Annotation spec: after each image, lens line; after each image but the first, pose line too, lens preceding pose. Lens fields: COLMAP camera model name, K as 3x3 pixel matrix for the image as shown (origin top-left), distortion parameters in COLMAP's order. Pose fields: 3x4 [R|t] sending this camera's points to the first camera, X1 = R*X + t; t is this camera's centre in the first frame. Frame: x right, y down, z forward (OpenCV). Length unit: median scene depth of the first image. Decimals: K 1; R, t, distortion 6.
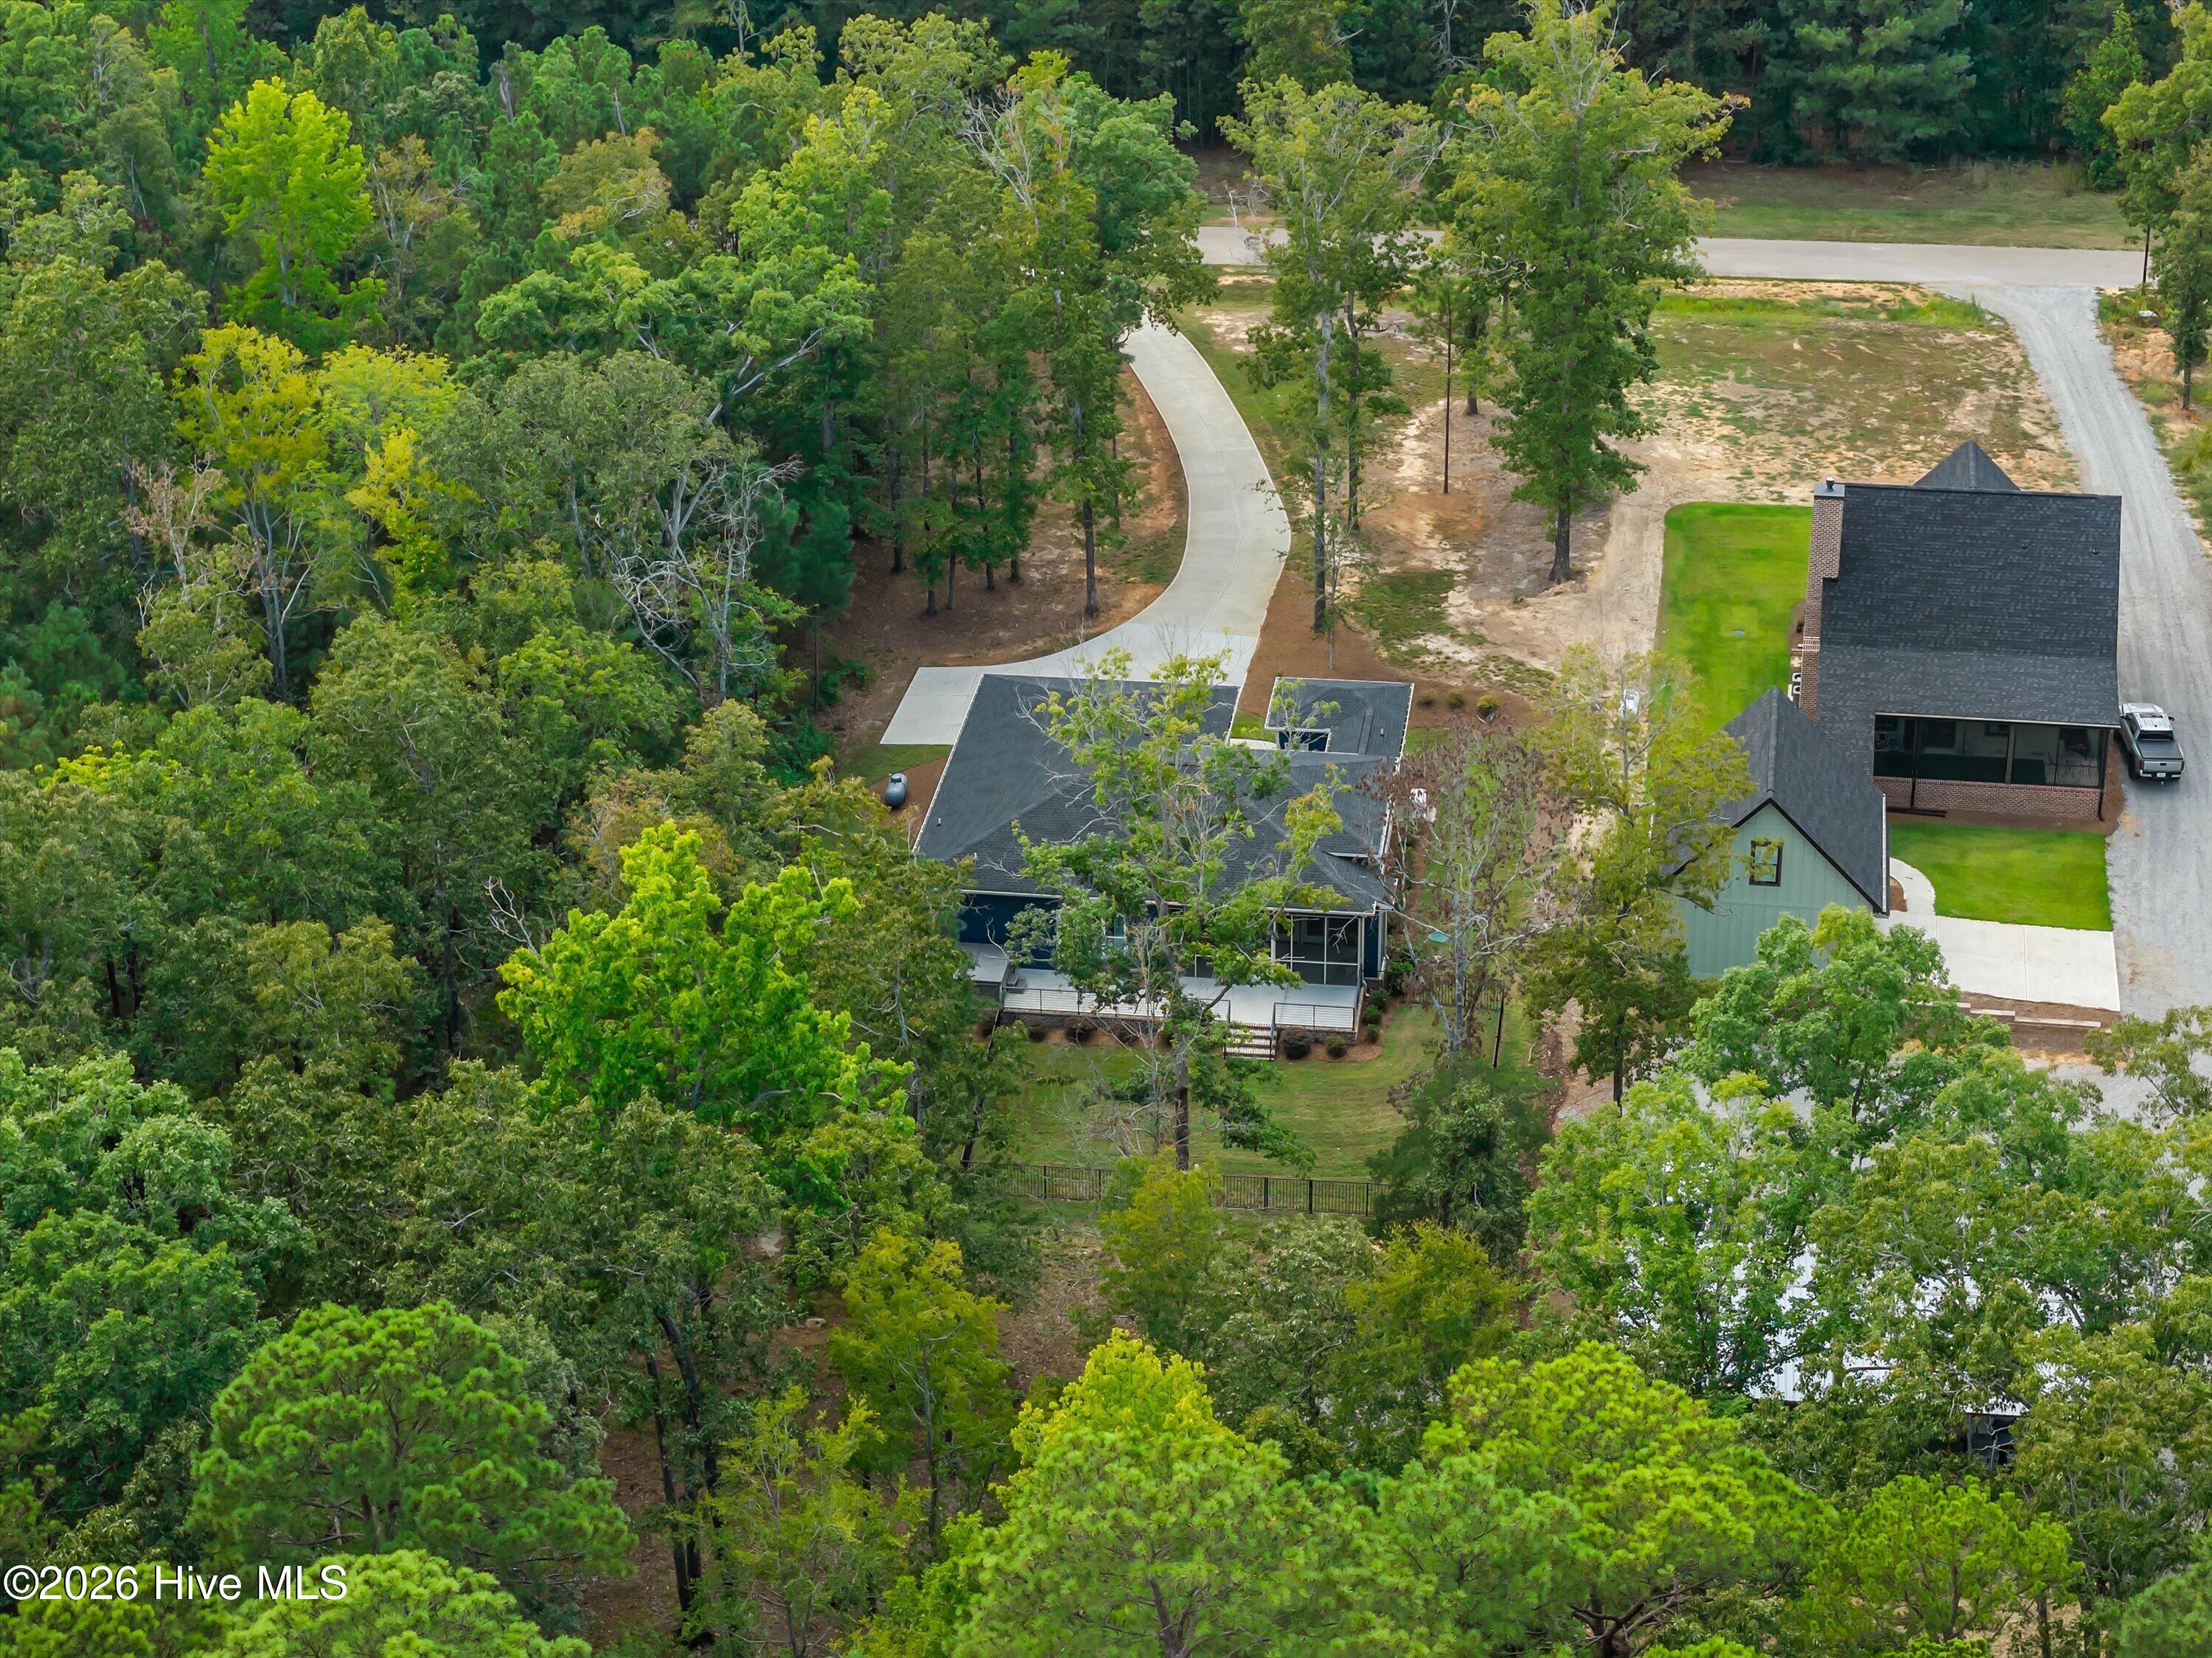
lens RADIAL K [[4394.1, 0, 1106.0], [0, 4394.1, 829.0], [0, 0, 1]] dist [0.022486, 0.142711]
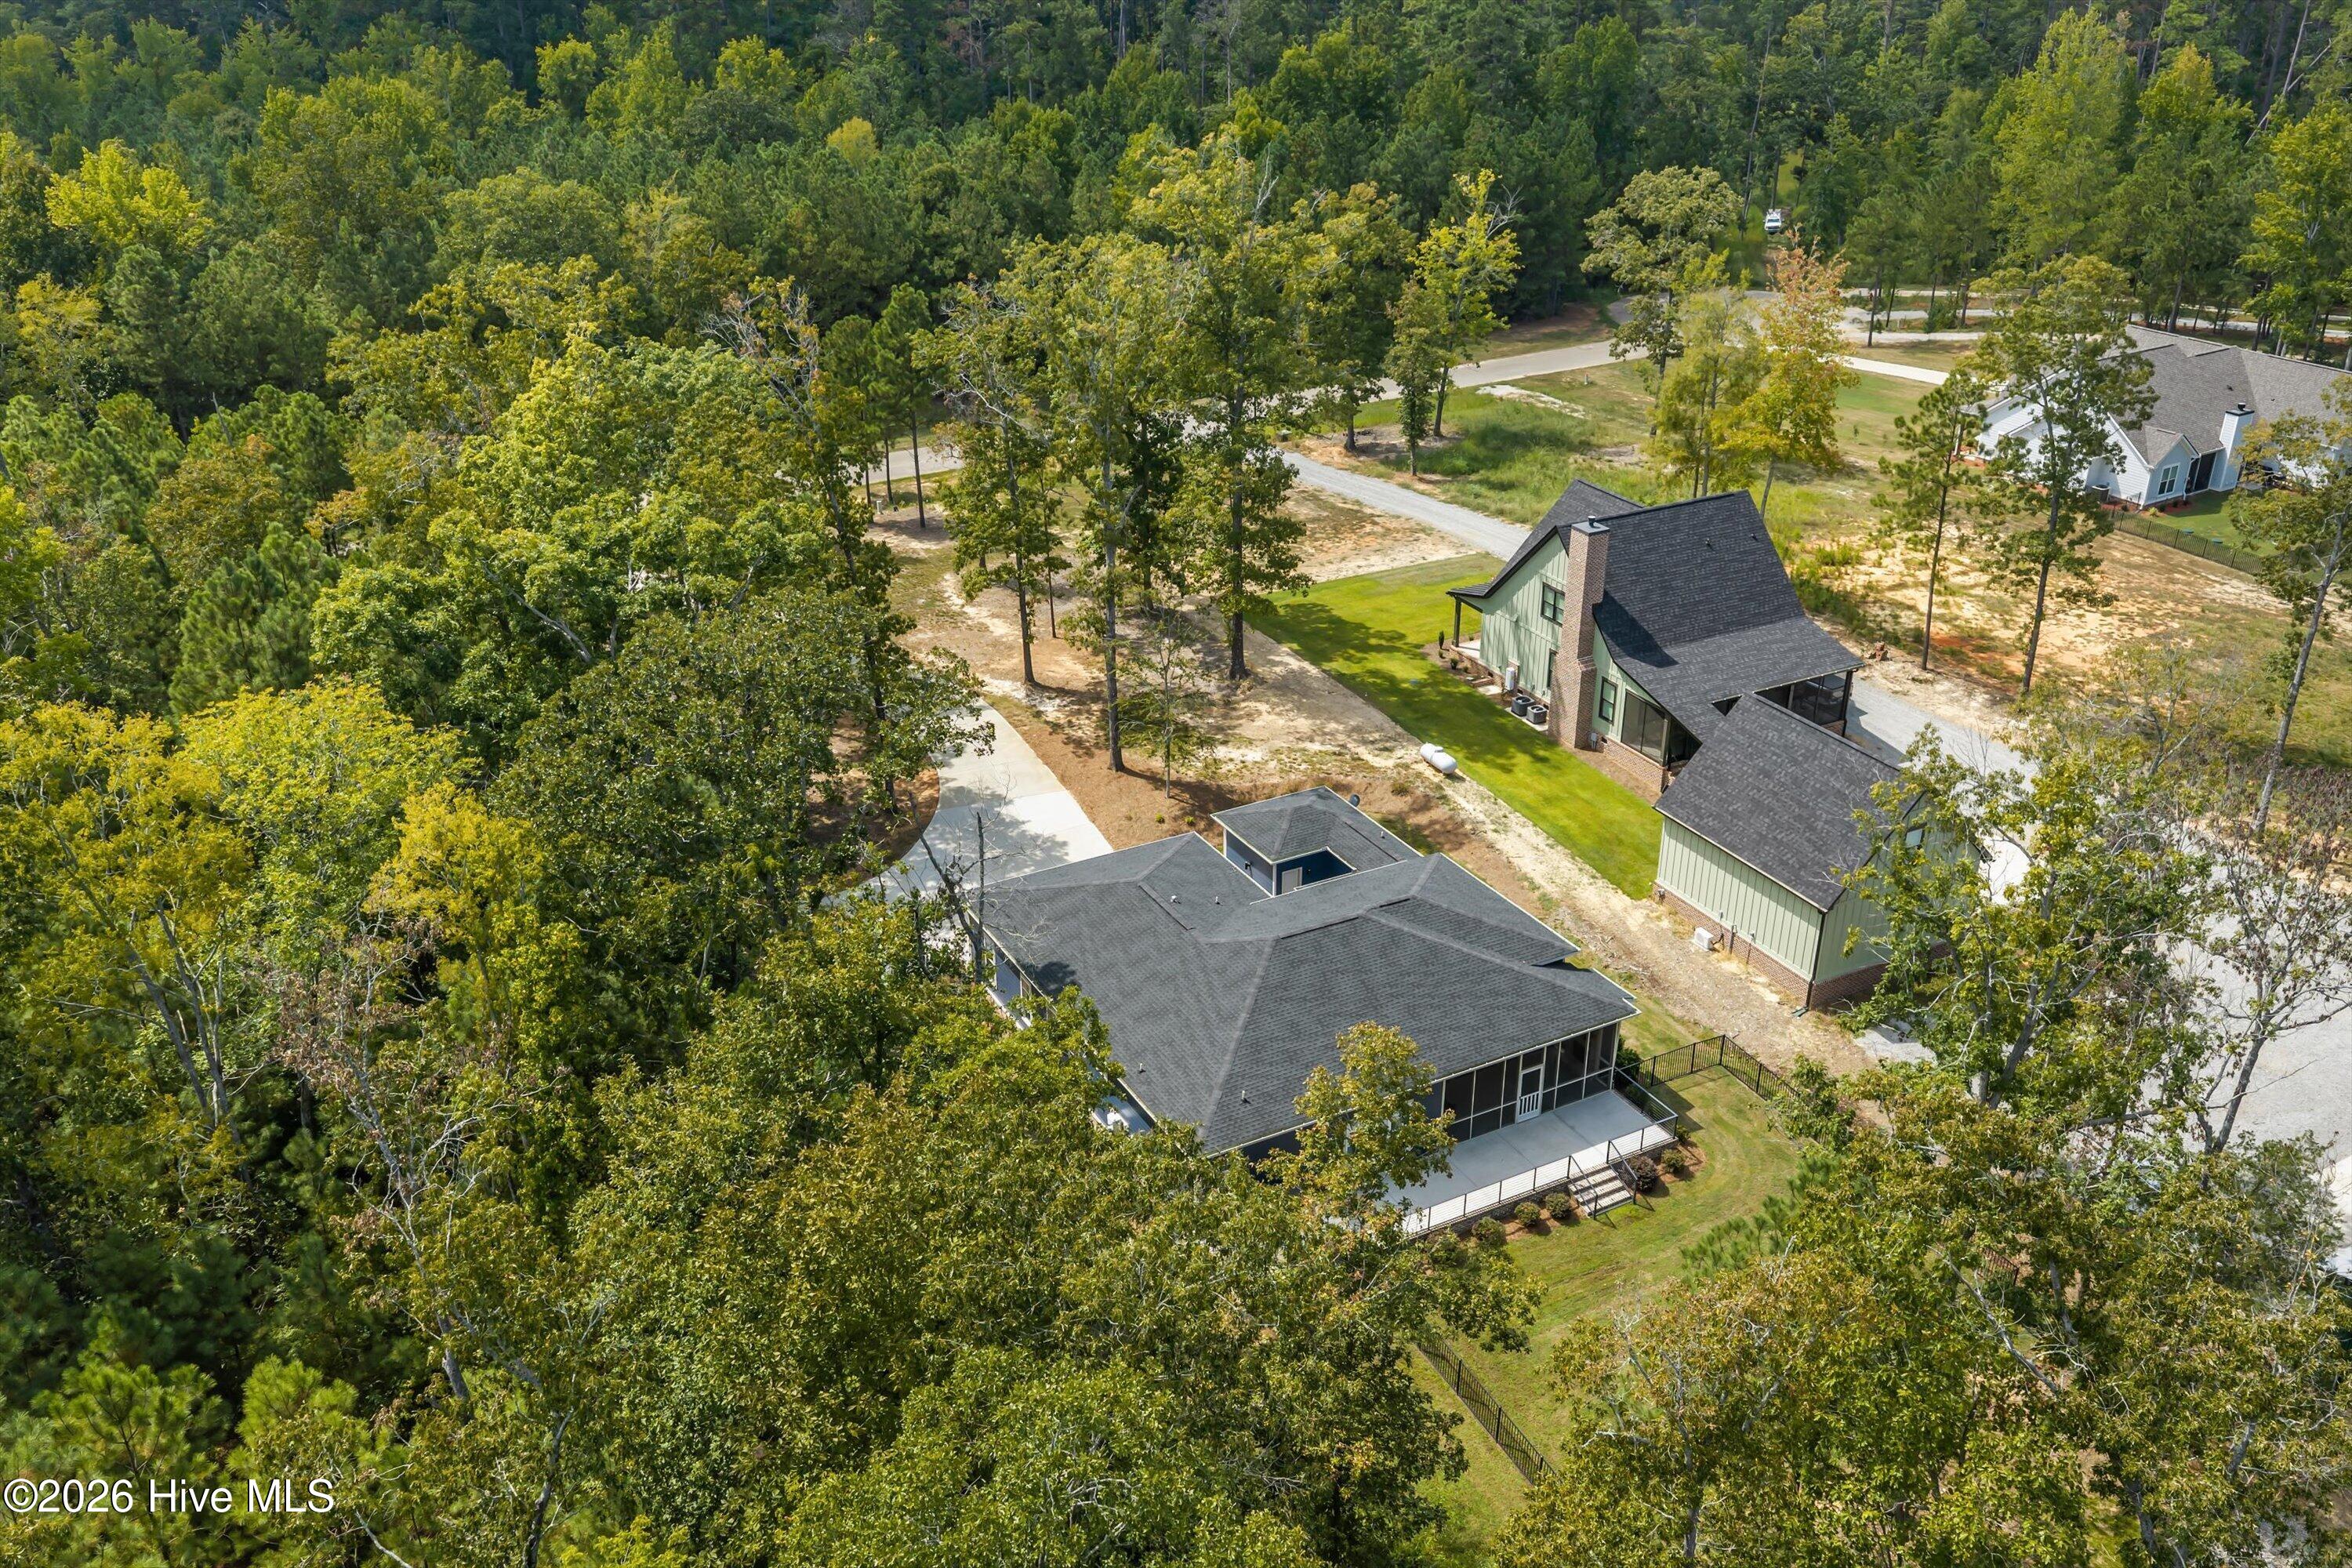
lens RADIAL K [[1950.4, 0, 1176.0], [0, 1950.4, 784.0], [0, 0, 1]] dist [0.000137, -0.008561]
pose [[0.805478, -0.256069, 0.534447, -0.226658], [0.262672, 0.962669, 0.065363, -0.080508], [-0.531233, 0.087736, 0.842671, 0.693502]]
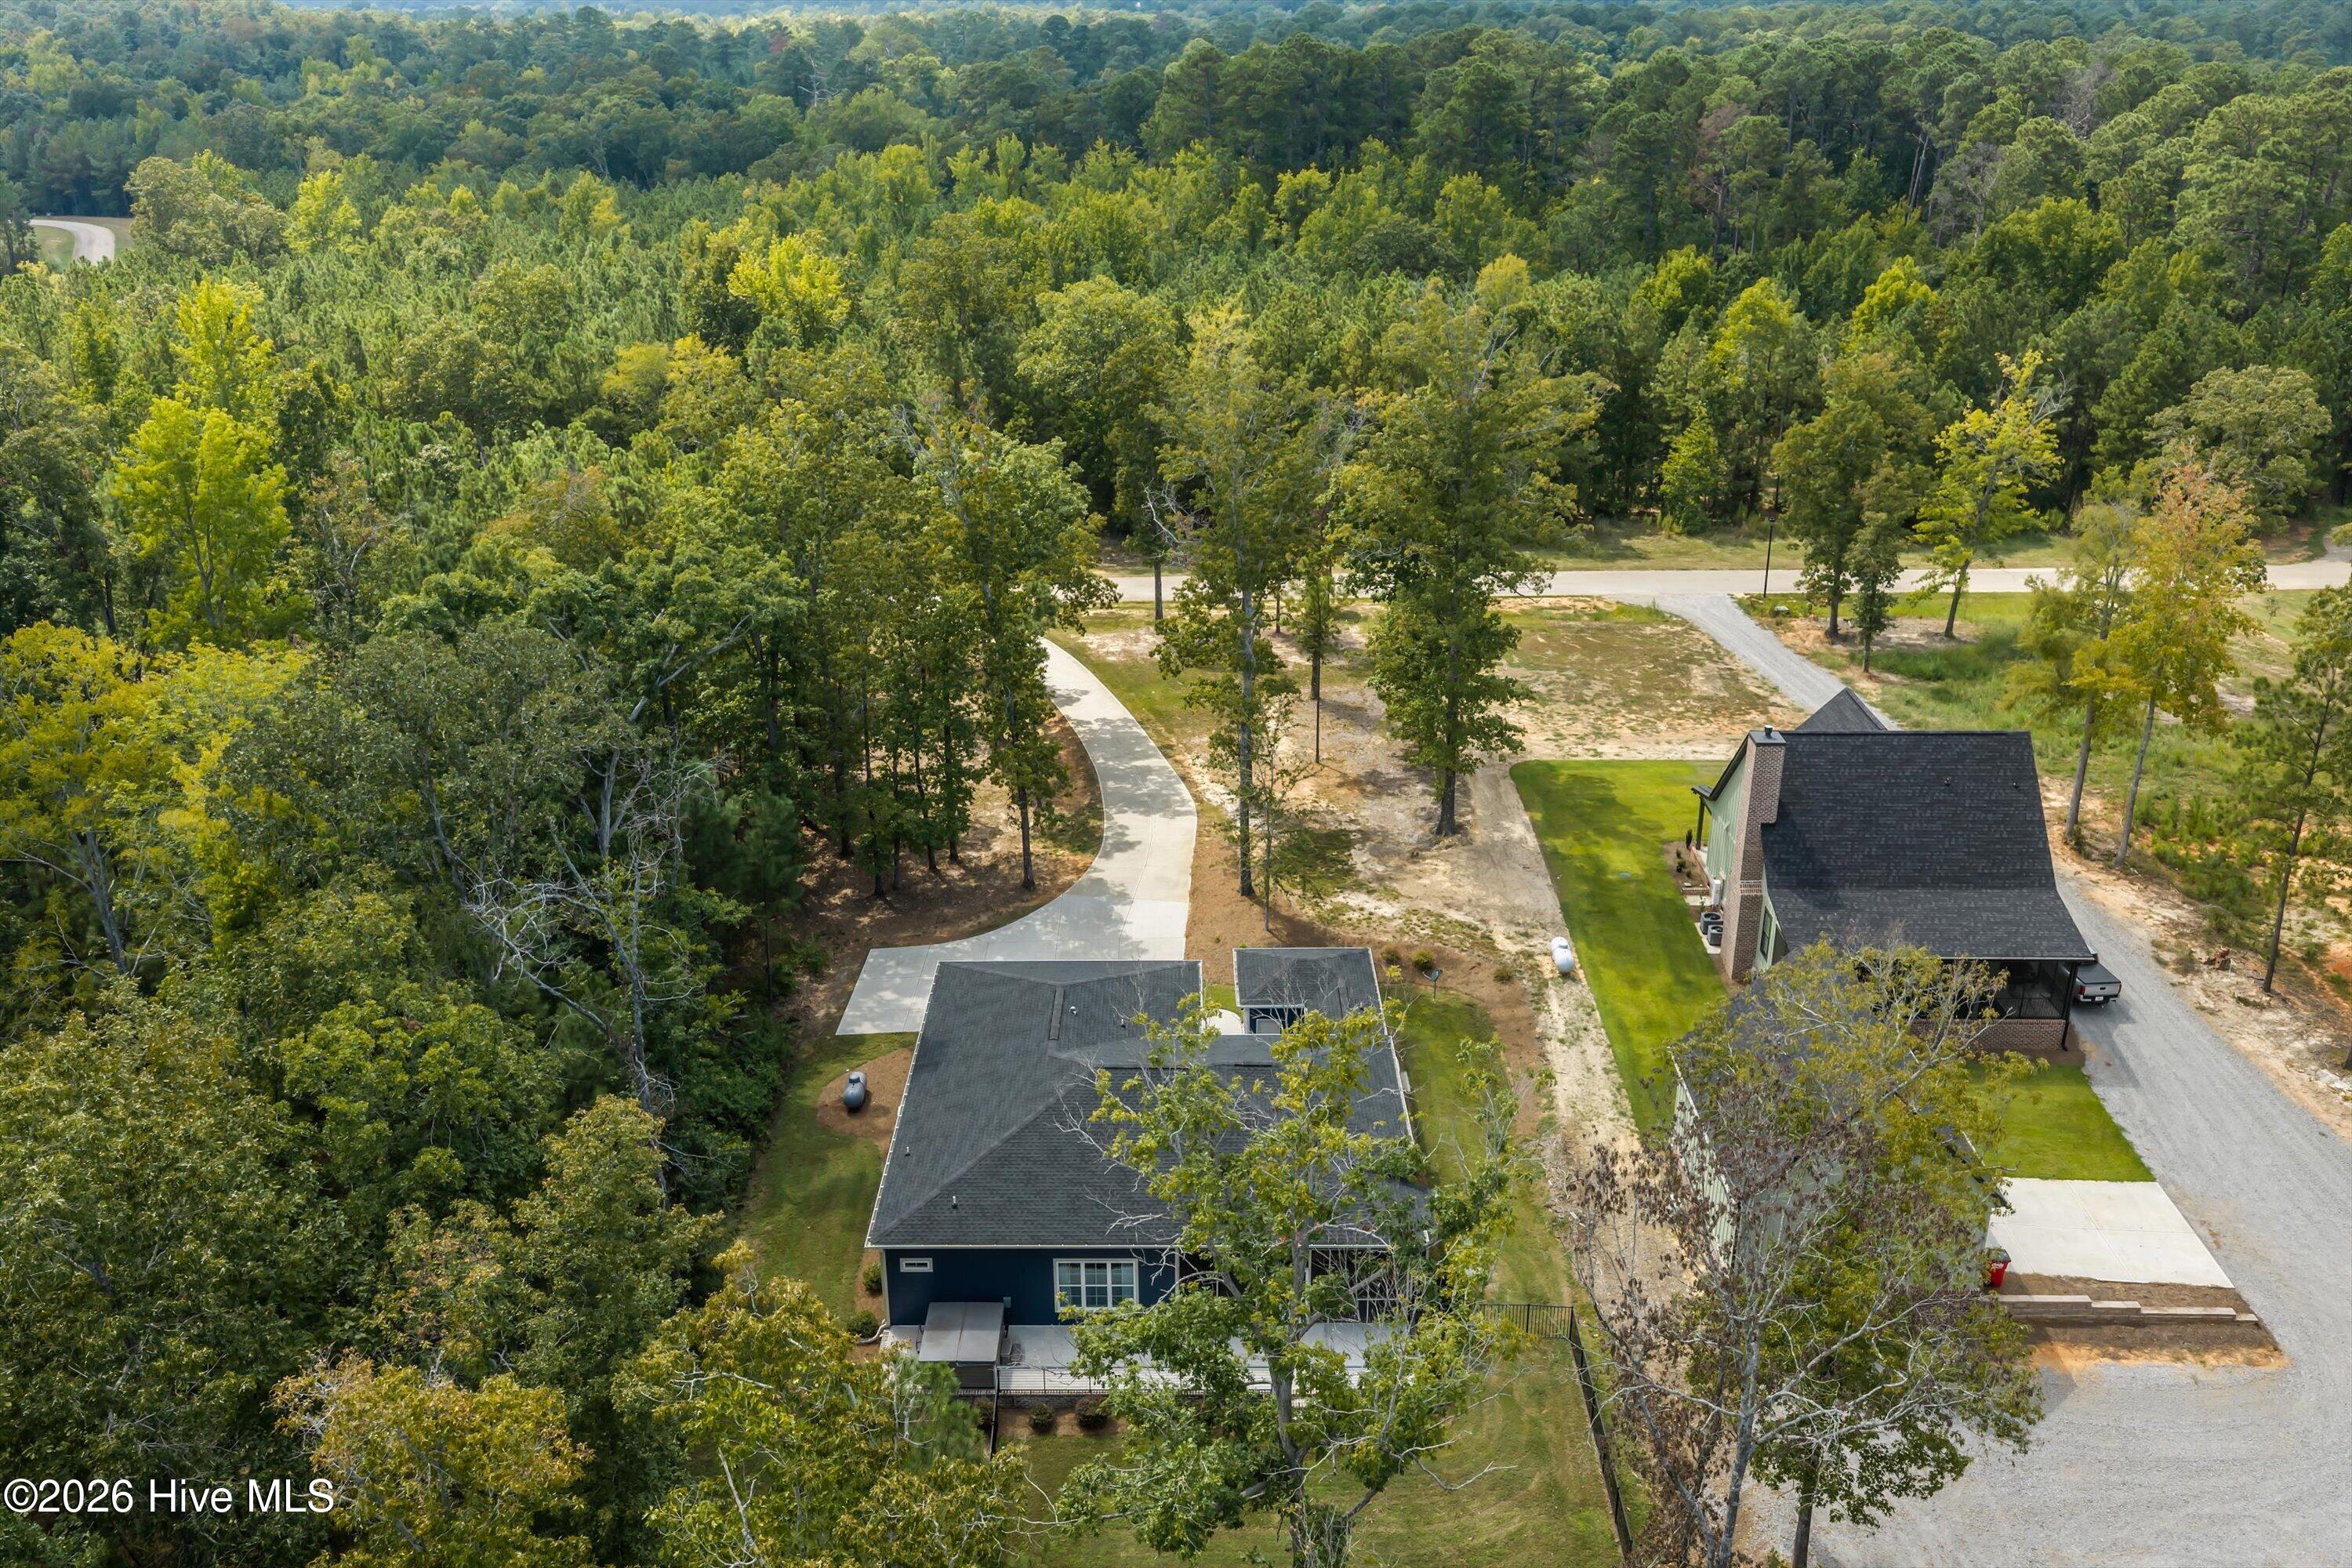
lens RADIAL K [[1950.4, 0, 1176.0], [0, 1950.4, 784.0], [0, 0, 1]] dist [0.000137, -0.008561]
pose [[0.991164, -0.048282, 0.123540, -0.030220], [0.057336, 0.995840, -0.070813, -0.045762], [-0.119607, 0.077271, 0.989810, 0.619335]]
